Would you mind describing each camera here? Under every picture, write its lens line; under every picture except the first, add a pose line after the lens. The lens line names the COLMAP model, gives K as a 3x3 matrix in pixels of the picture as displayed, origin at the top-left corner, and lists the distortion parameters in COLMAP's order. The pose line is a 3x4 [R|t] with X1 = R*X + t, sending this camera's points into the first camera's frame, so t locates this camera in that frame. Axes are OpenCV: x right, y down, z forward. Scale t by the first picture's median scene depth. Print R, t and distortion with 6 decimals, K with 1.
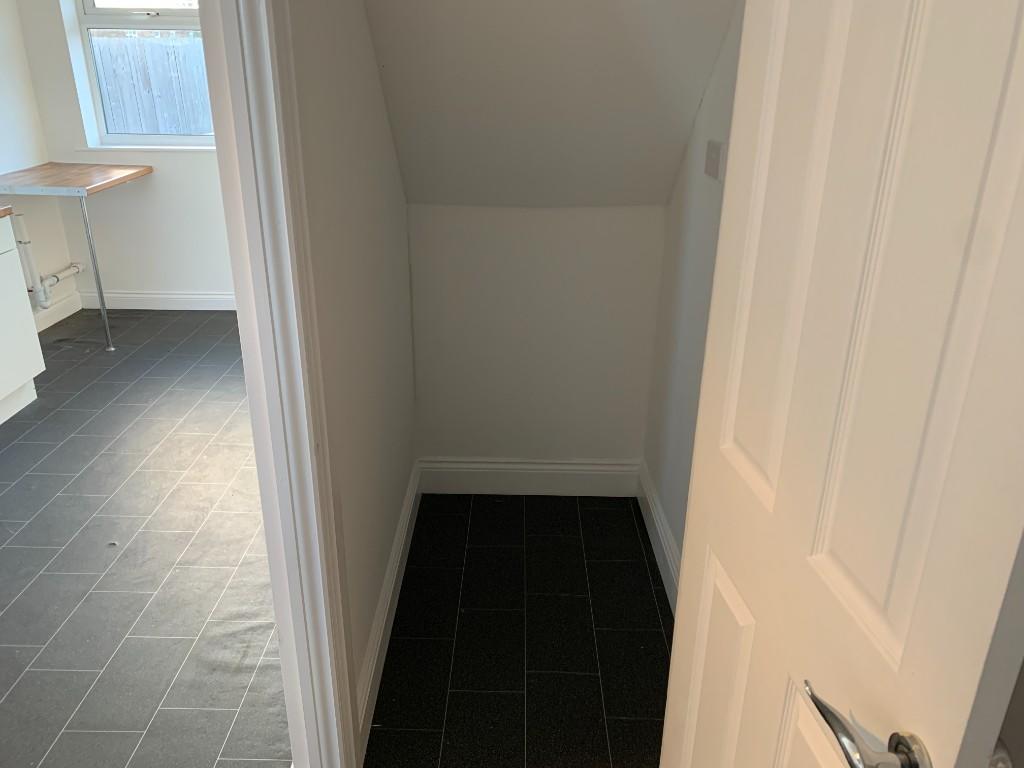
lens RADIAL K [[767.6, 0, 512.3], [0, 767.6, 383.2], [0, 0, 1]] dist [0.004354, -0.033340]
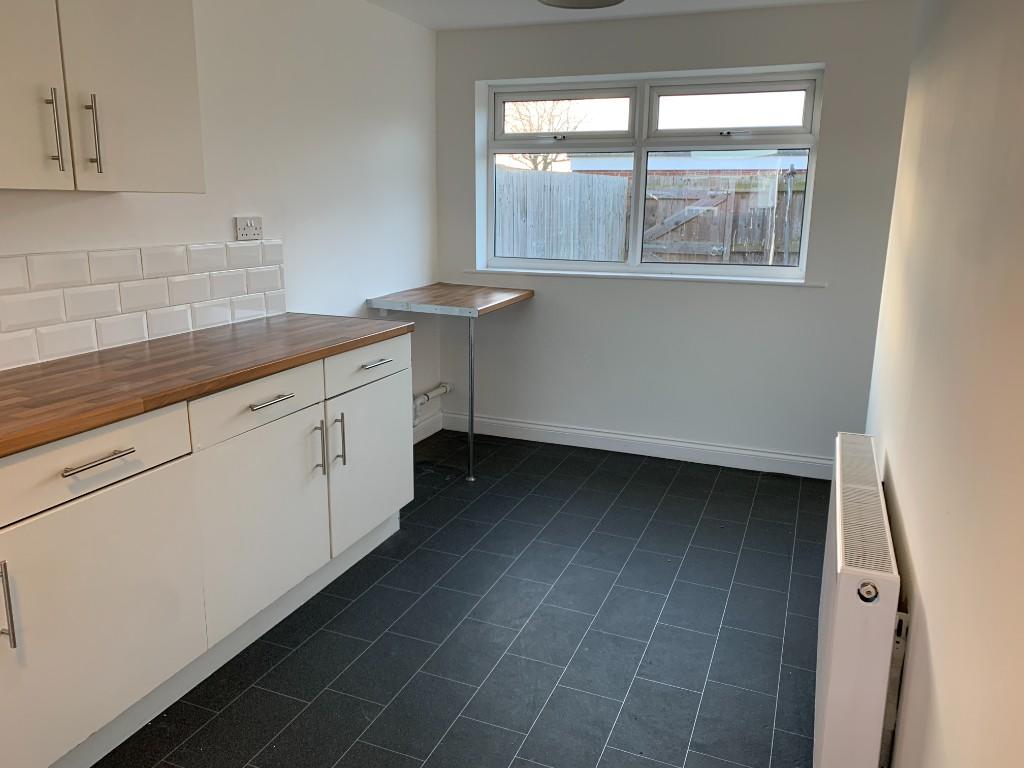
lens RADIAL K [[767.6, 0, 510.6], [0, 767.6, 382.5], [0, 0, 1]] dist [0.004354, -0.033340]
pose [[0.923690, 0.078992, -0.374910, -0.140446], [-0.141756, 0.979538, -0.142868, -0.032864], [0.355953, 0.185112, 0.915987, 0.146726]]
